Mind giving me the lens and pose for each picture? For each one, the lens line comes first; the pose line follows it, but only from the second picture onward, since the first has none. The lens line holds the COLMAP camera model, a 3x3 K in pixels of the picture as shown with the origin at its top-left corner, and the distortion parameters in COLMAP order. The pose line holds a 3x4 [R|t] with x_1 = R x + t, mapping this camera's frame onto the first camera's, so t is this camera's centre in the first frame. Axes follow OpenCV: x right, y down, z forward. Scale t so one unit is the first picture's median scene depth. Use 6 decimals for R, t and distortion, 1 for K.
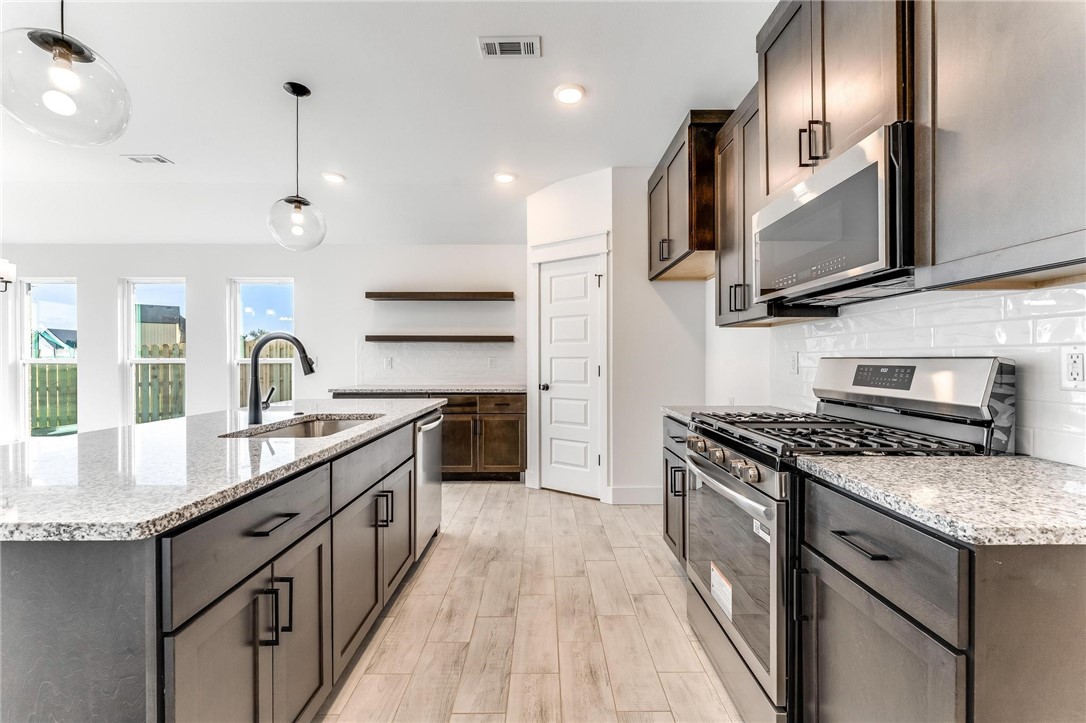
lens RADIAL K [[437.0, 0, 544.4], [0, 437.0, 361.0], [0, 0, 1]] dist [0.000093, -0.000022]
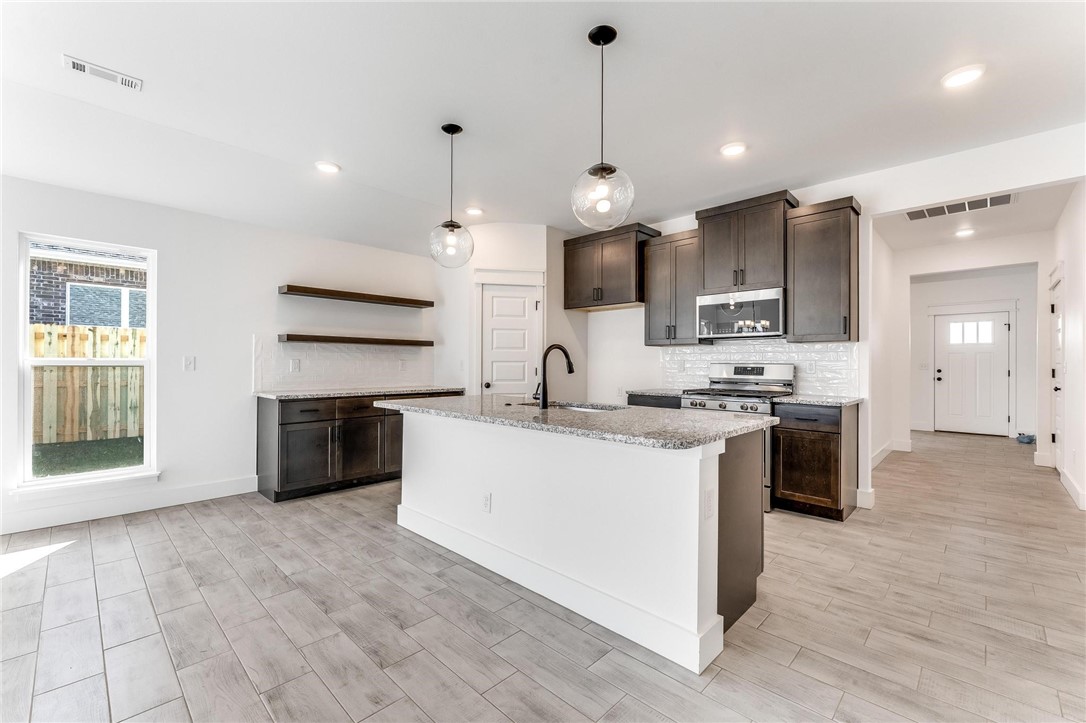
lens RADIAL K [[457.6, 0, 545.1], [0, 457.6, 361.4], [0, 0, 1]] dist [-0.000125, -0.000095]
pose [[0.697678, 0.007129, 0.716376, -1.138183], [-0.004019, 0.999974, -0.006037, -0.000199], [-0.716401, 0.001333, 0.697688, -0.015962]]
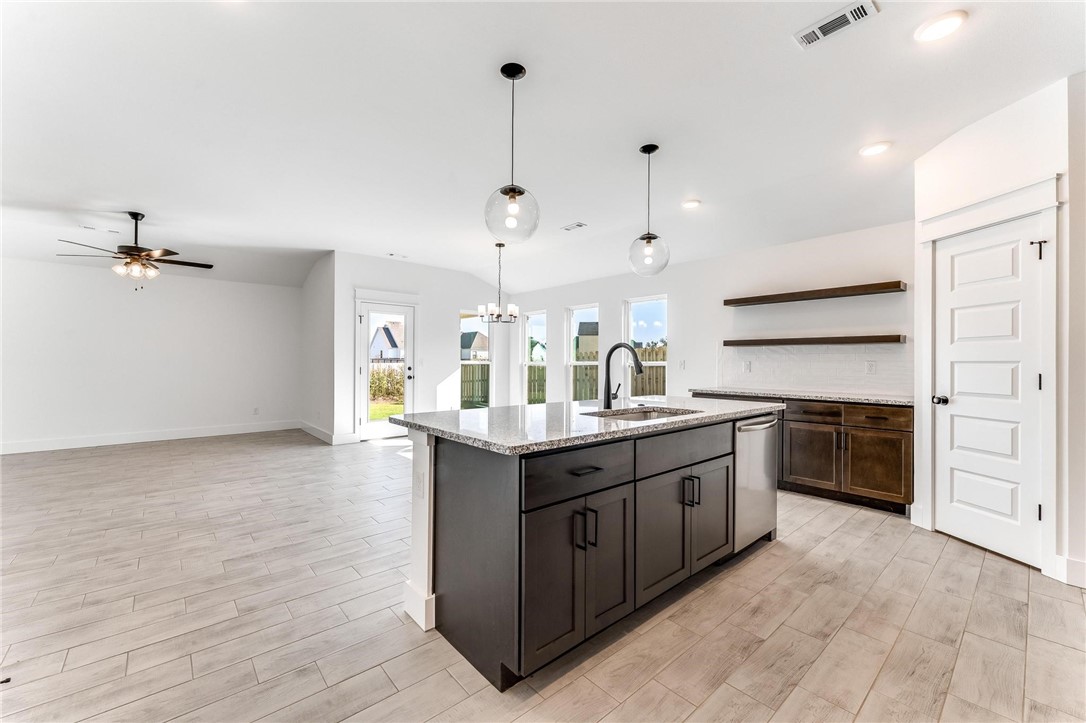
lens RADIAL K [[437.0, 0, 544.4], [0, 437.0, 361.0], [0, 0, 1]] dist [0.000093, -0.000022]
pose [[0.656075, 0.001111, -0.754695, 0.172643], [-0.006917, 0.999966, -0.004541, -0.001261], [0.754664, 0.008199, 0.656060, -0.044438]]
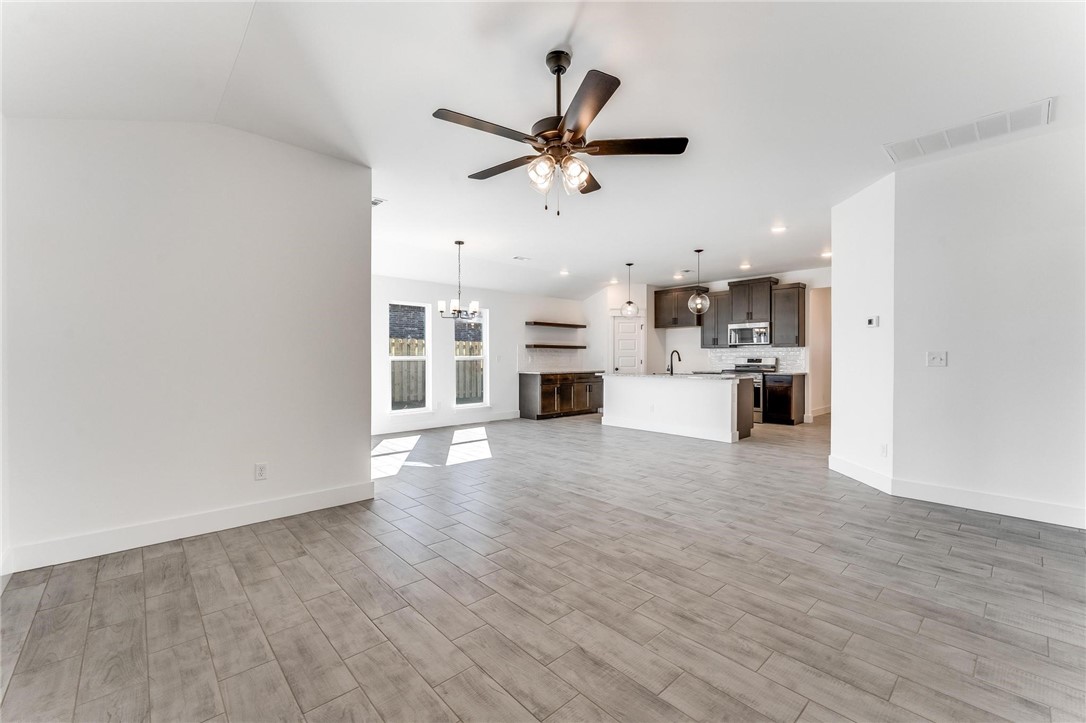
lens RADIAL K [[451.1, 0, 543.0], [0, 451.1, 361.5], [0, 0, 1]] dist [0.000985, 0.000021]
pose [[0.739100, -0.005626, 0.673572, -2.726025], [0.000892, 0.999972, 0.007373, 0.000574], [-0.673595, -0.004849, 0.739085, -0.747272]]
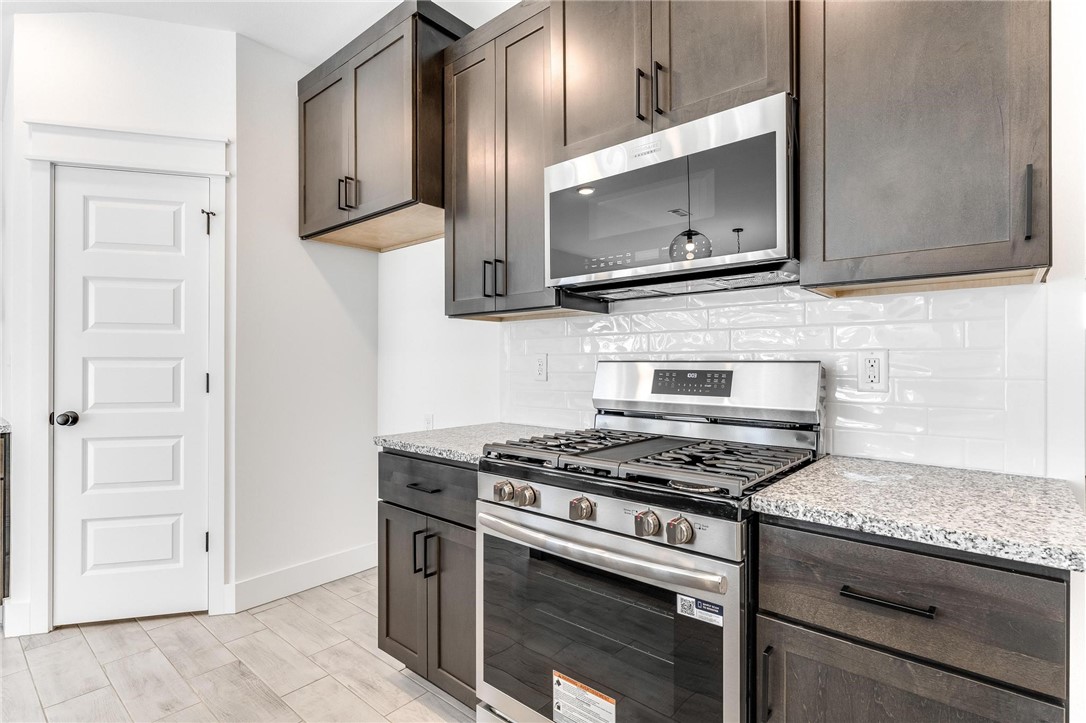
lens RADIAL K [[529.3, 0, 546.7], [0, 529.3, 360.4], [0, 0, 1]] dist [-0.000650, -0.000094]
pose [[0.652744, 0.006783, 0.757548, -0.137796], [-0.000239, 0.999962, -0.008748, -0.000023], [-0.757578, 0.005529, 0.652721, 0.291250]]
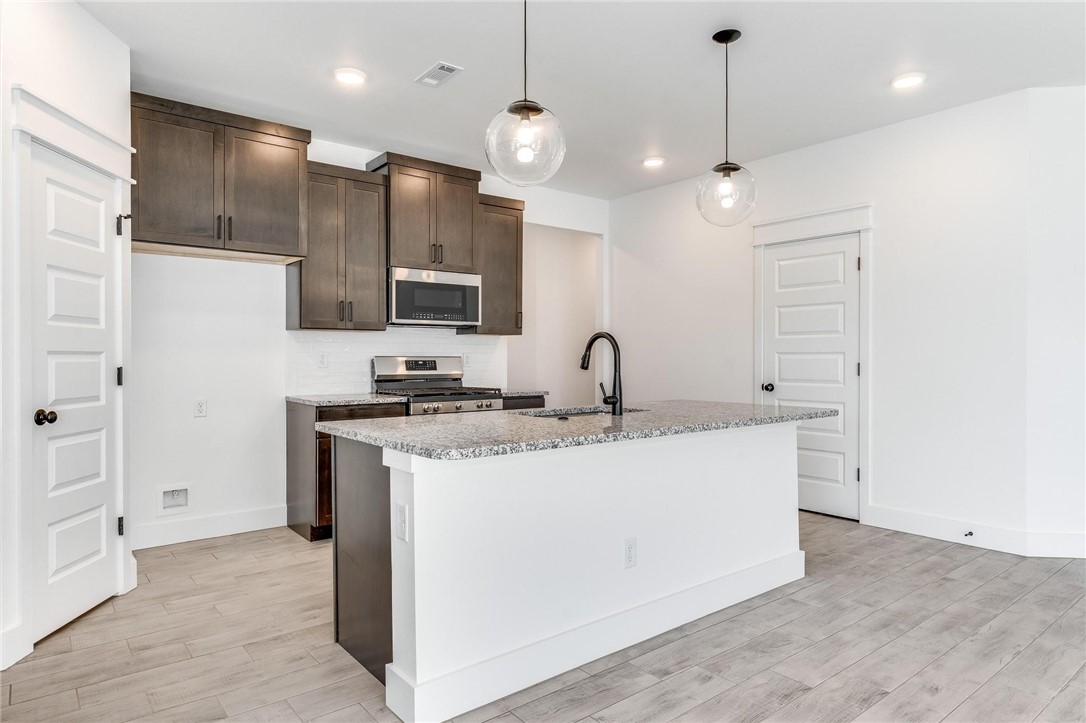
lens RADIAL K [[652.0, 0, 547.8], [0, 652.0, 360.5], [0, 0, 1]] dist [0.001029, -0.000081]
pose [[-0.626290, -0.001169, 0.779589, -1.209087], [0.003182, 0.999987, 0.004055, 0.000016], [-0.779584, 0.005020, -0.626278, 1.433130]]
